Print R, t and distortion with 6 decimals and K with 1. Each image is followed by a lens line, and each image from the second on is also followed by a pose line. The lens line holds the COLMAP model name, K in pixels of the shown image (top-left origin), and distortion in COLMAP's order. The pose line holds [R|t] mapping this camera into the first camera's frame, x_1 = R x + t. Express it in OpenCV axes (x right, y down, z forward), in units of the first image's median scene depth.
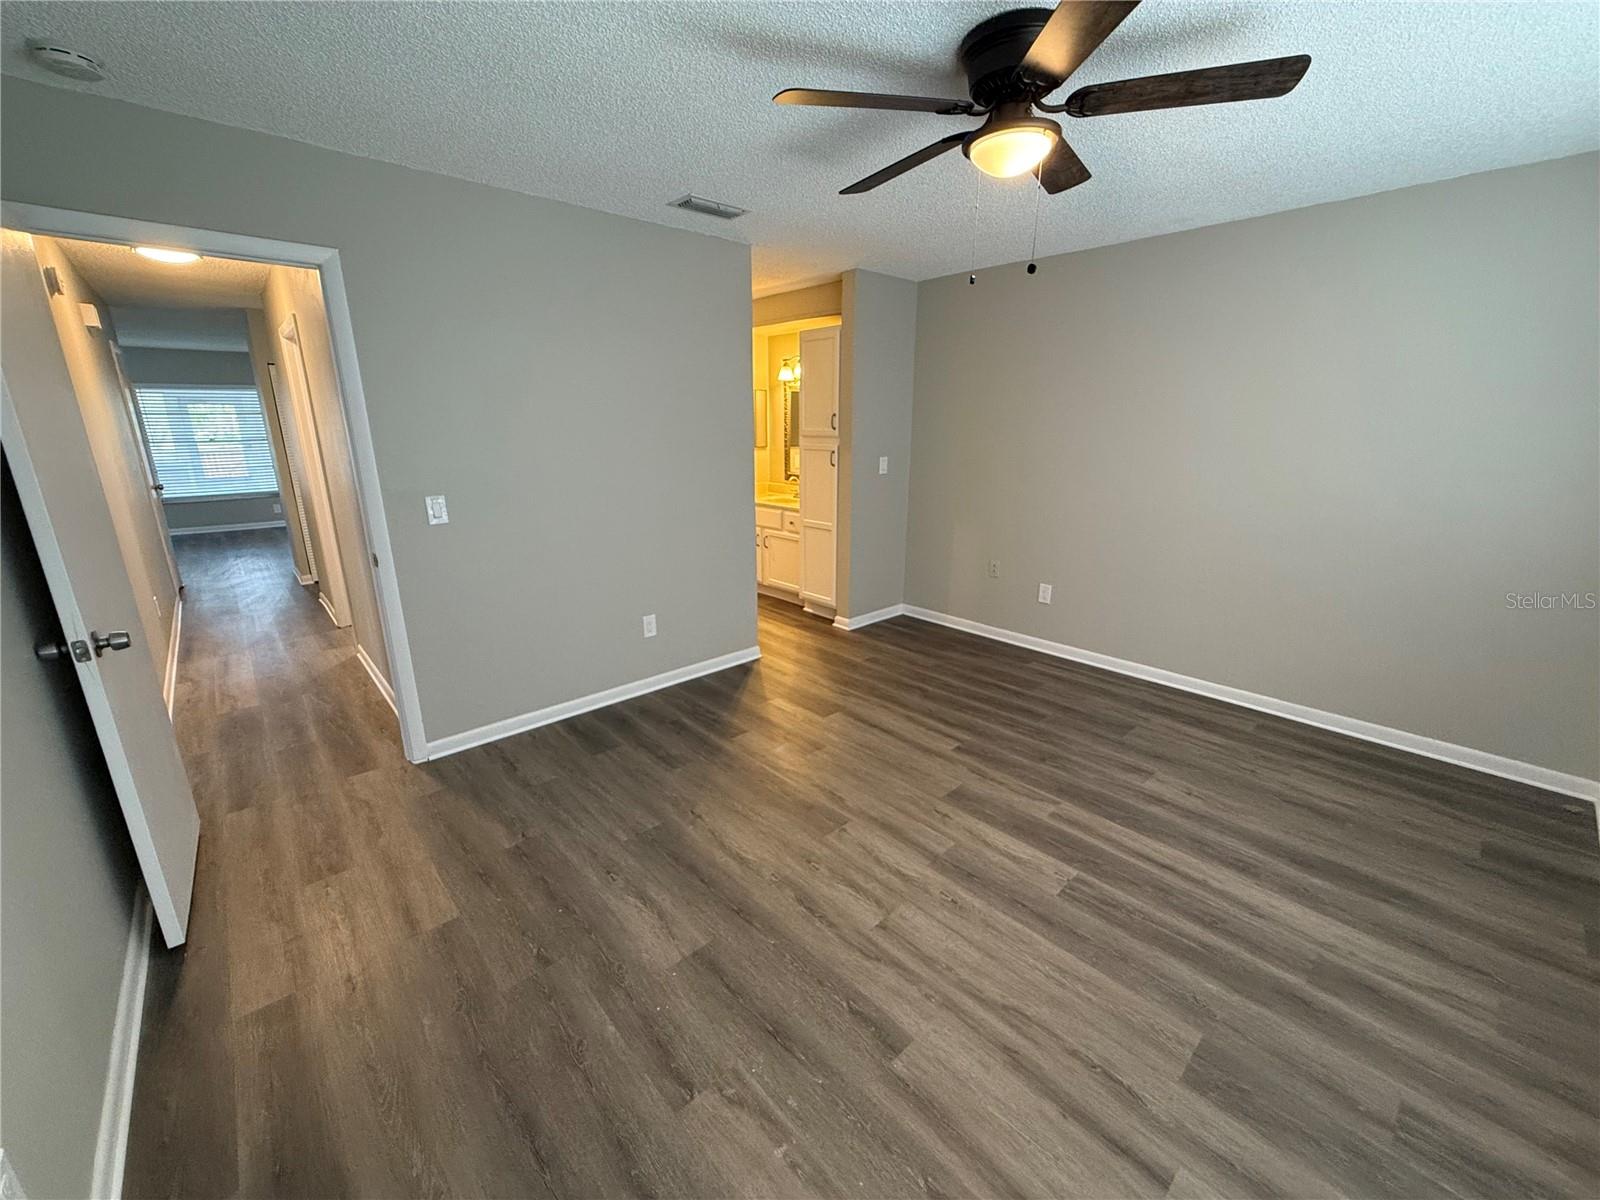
lens RADIAL K [[638.0, 0, 798.7], [0, 638.0, 600.8], [0, 0, 1]] dist [-0.000296, -0.000191]
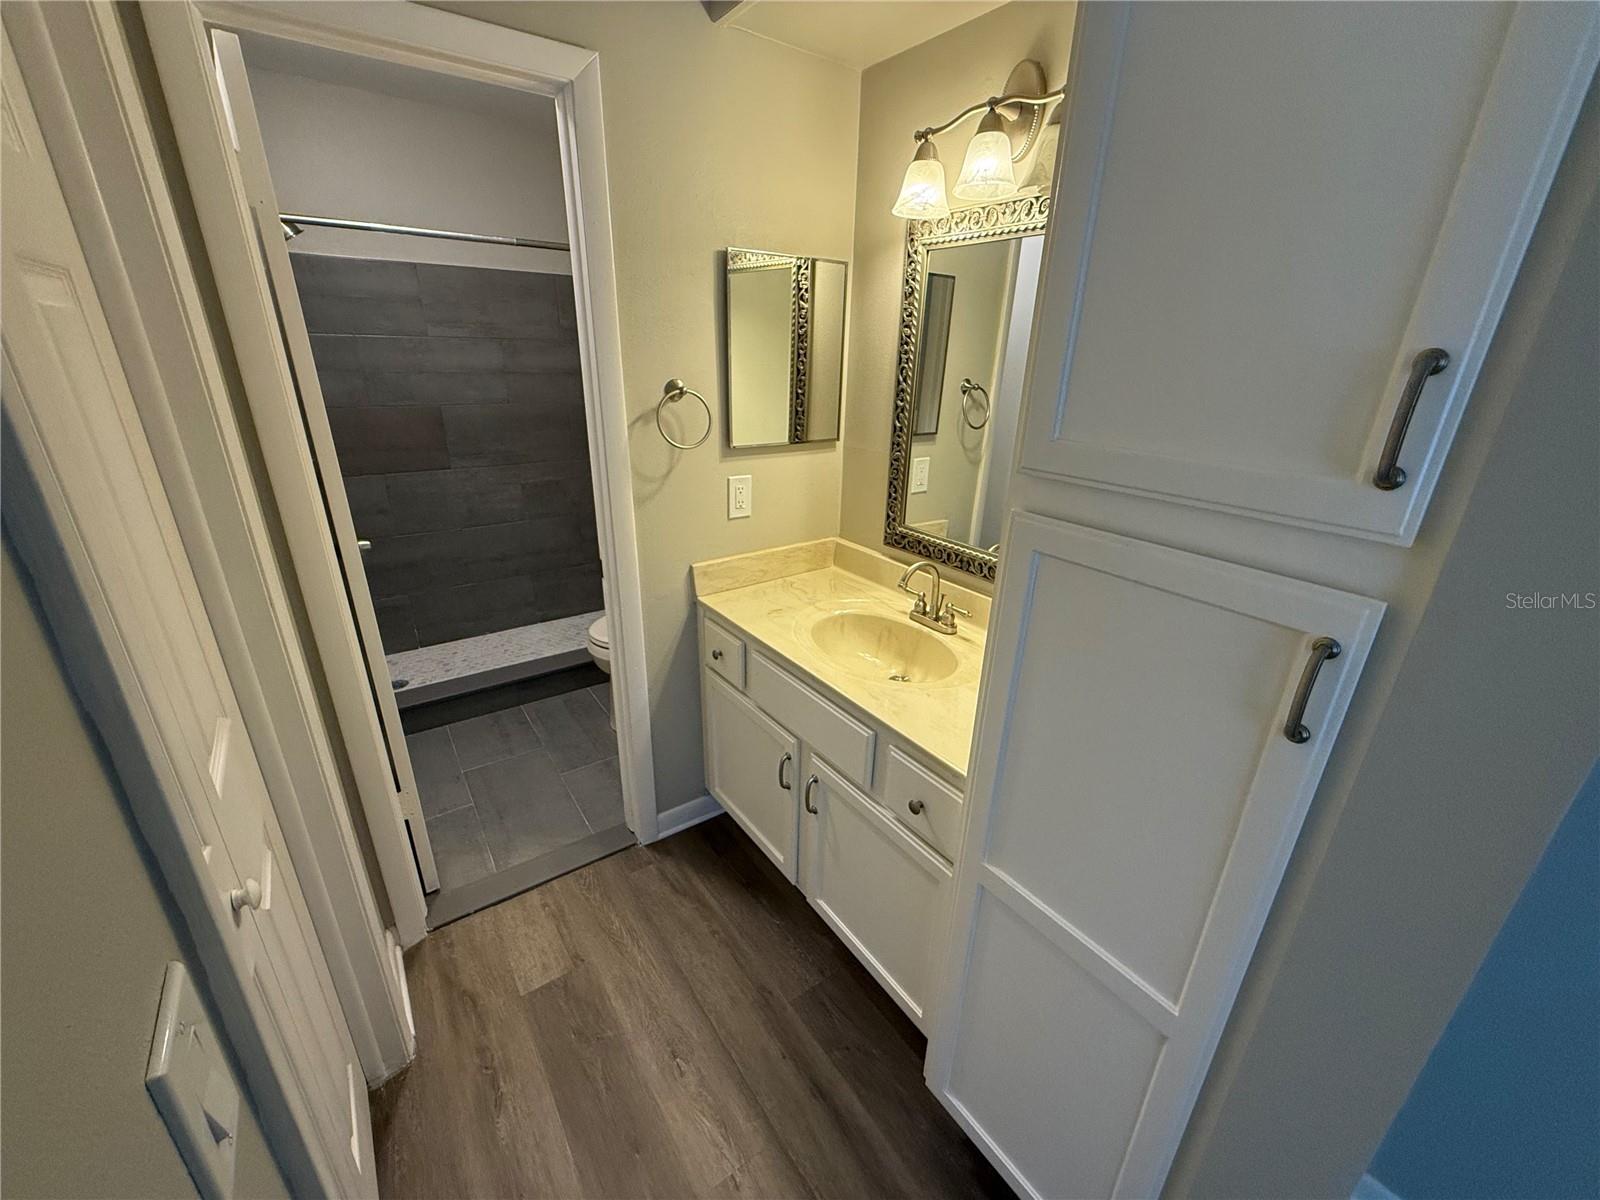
lens RADIAL K [[638.0, 0, 799.3], [0, 638.0, 597.7], [0, 0, 1]] dist [-0.000296, -0.000191]
pose [[0.993230, 0.063636, -0.097179, -0.078719], [-0.053900, 0.993555, 0.099717, -0.473939], [0.102898, -0.093804, 0.990259, 1.621579]]
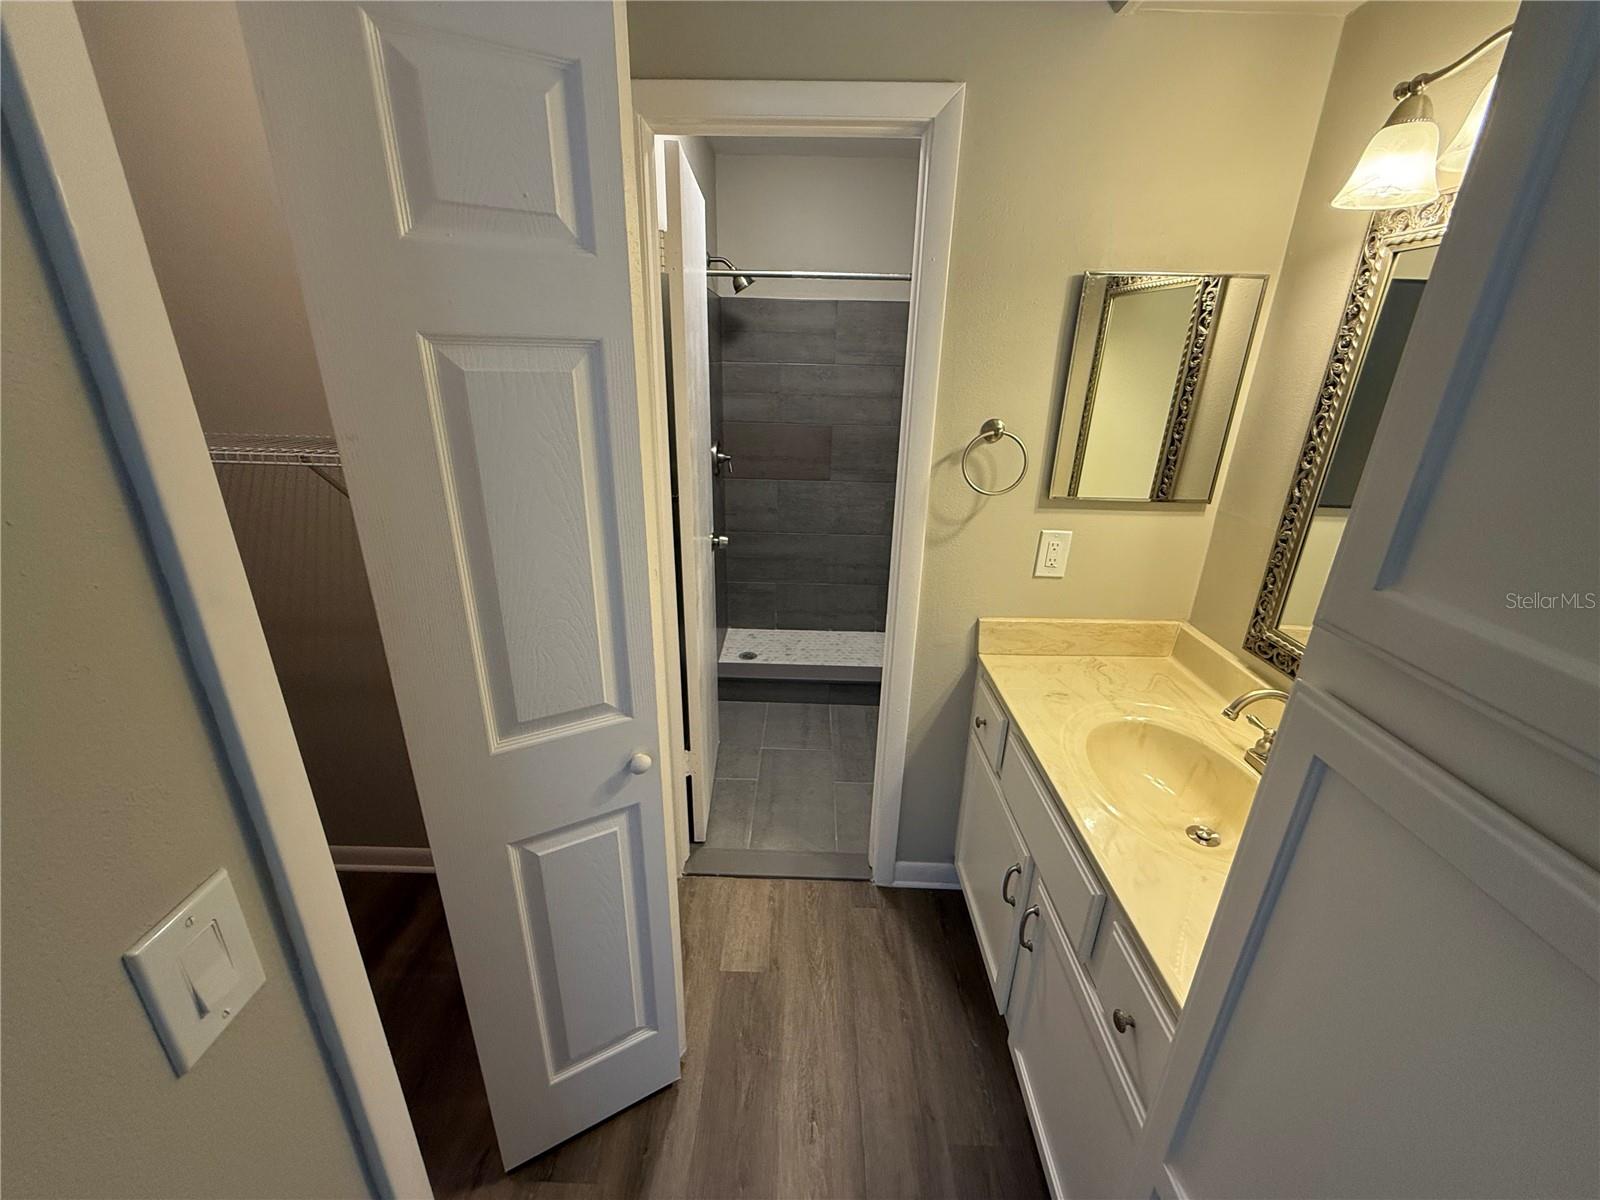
lens RADIAL K [[638.0, 0, 797.9], [0, 638.0, 597.6], [0, 0, 1]] dist [-0.000296, -0.000191]
pose [[0.730846, 0.258382, -0.631745, 0.008546], [-0.206550, 0.965904, 0.156100, -0.520740], [0.650539, 0.016402, 0.759296, 1.710943]]
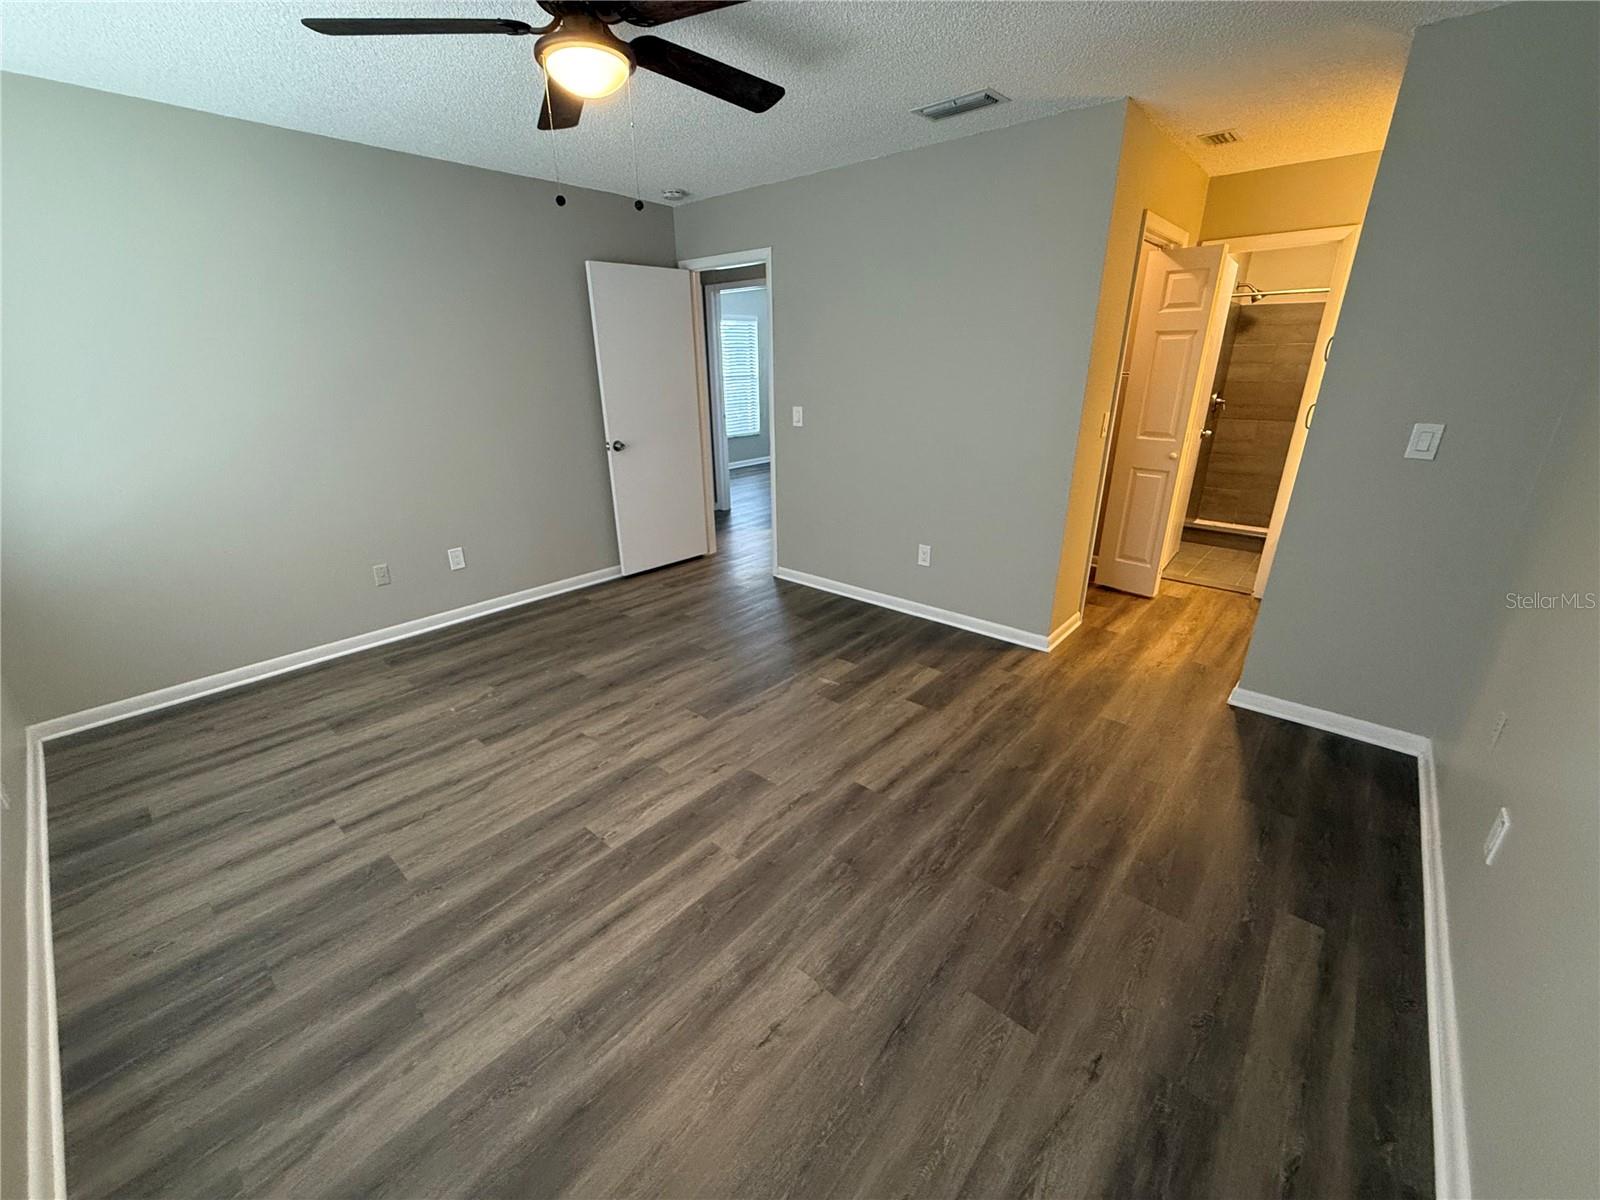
lens RADIAL K [[638.0, 0, 793.4], [0, 638.0, 599.0], [0, 0, 1]] dist [-0.000296, -0.000191]
pose [[0.111359, 0.351874, -0.929400, 1.107131], [-0.258933, 0.913187, 0.314711, -0.252824], [0.959454, 0.205607, 0.192804, 0.910504]]
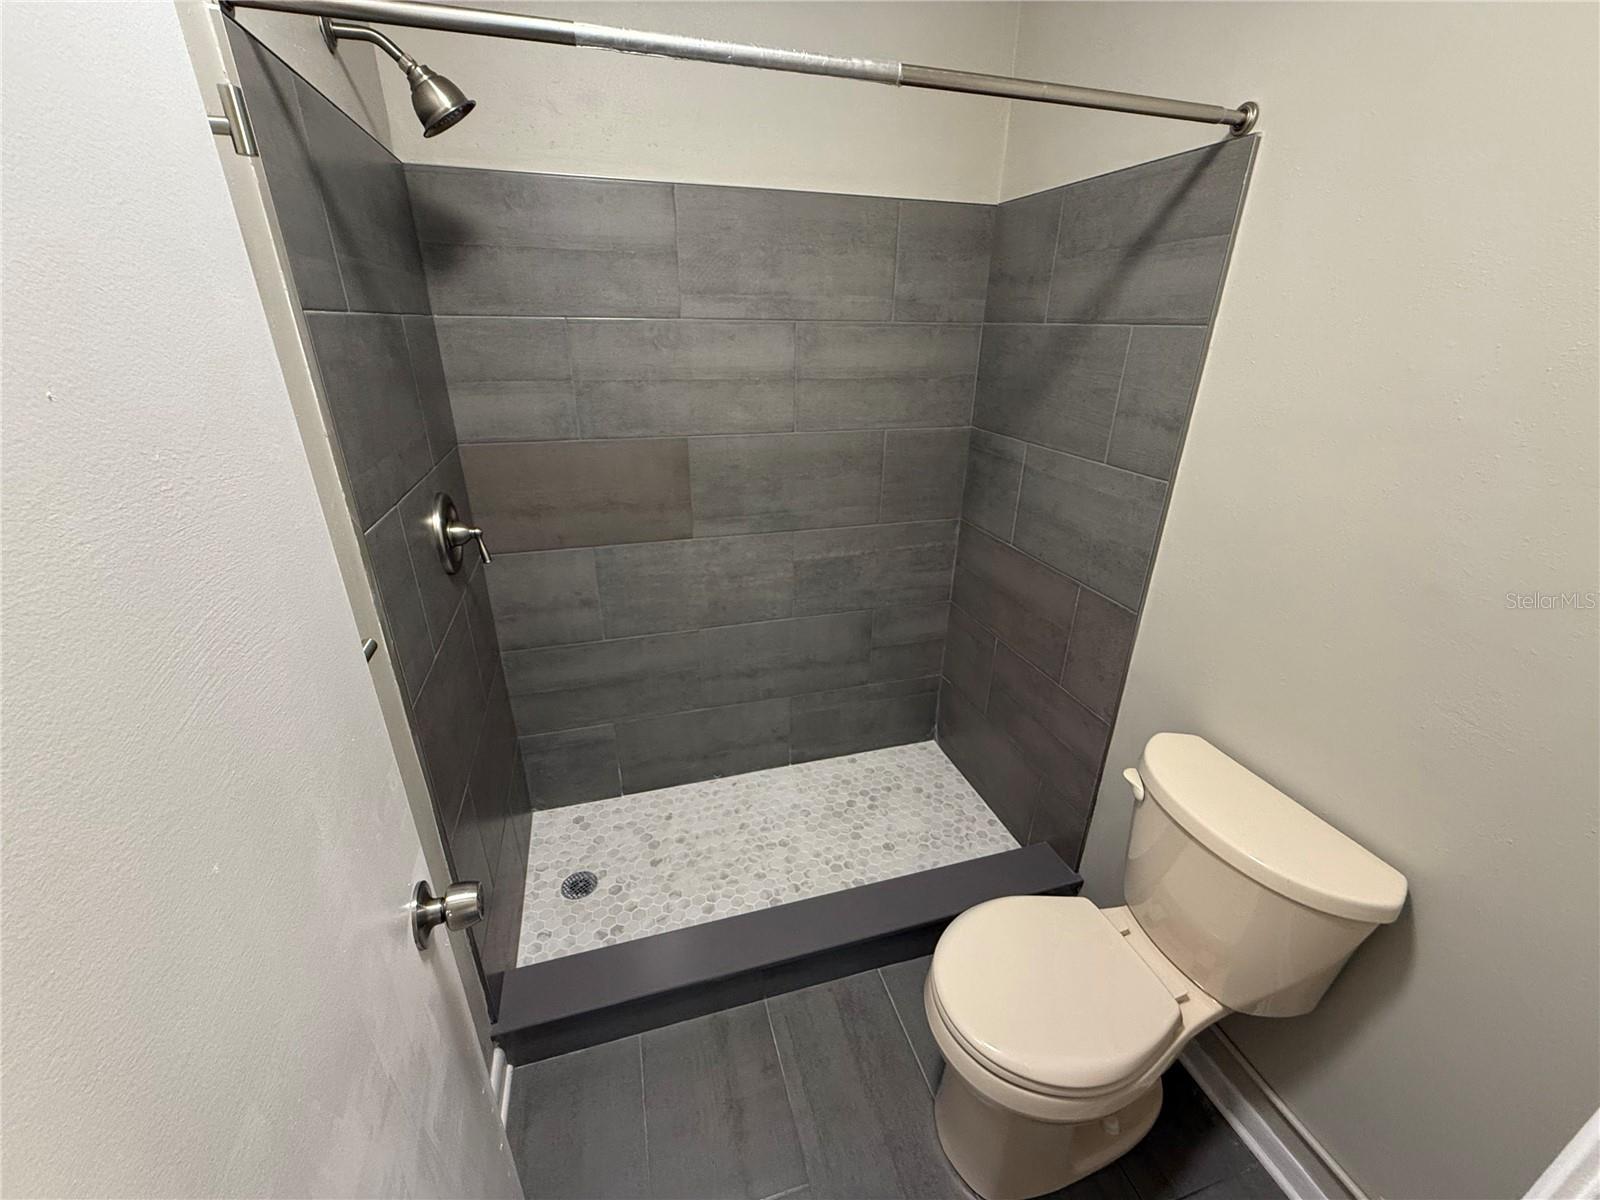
lens RADIAL K [[638.0, 0, 796.3], [0, 638.0, 597.6], [0, 0, 1]] dist [-0.000296, -0.000191]
pose [[0.901572, 0.179517, -0.393627, -0.485311], [-0.127167, 0.979617, 0.155498, -0.633157], [0.413518, -0.090136, 0.906023, 2.188560]]
